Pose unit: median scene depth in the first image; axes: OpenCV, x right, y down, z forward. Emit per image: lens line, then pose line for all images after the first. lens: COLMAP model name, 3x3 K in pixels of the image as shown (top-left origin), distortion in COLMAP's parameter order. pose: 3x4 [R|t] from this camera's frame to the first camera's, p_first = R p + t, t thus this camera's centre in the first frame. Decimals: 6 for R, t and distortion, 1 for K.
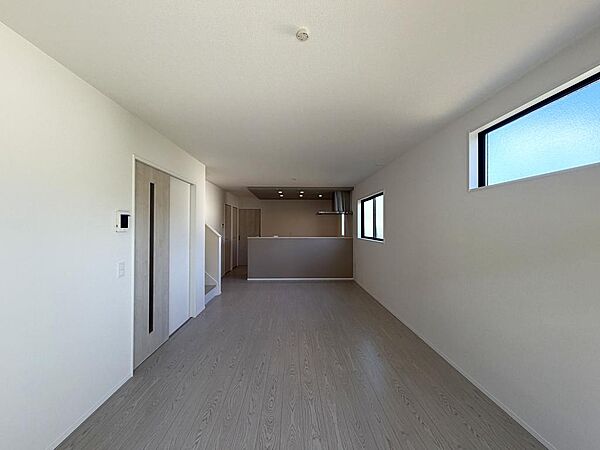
lens RADIAL K [[239.5, 0, 296.7], [0, 239.5, 223.3], [0, 0, 1]] dist [0.001666, 0.000203]
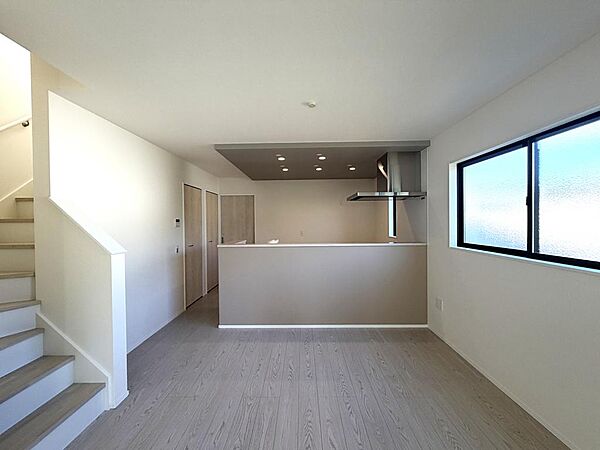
lens RADIAL K [[239.5, 0, 296.7], [0, 239.5, 223.3], [0, 0, 1]] dist [0.001666, 0.000203]
pose [[0.998158, -0.013788, -0.059076, -0.004050], [0.015363, 0.999536, 0.026292, -0.000581], [0.058686, -0.027151, 0.997907, 0.469981]]
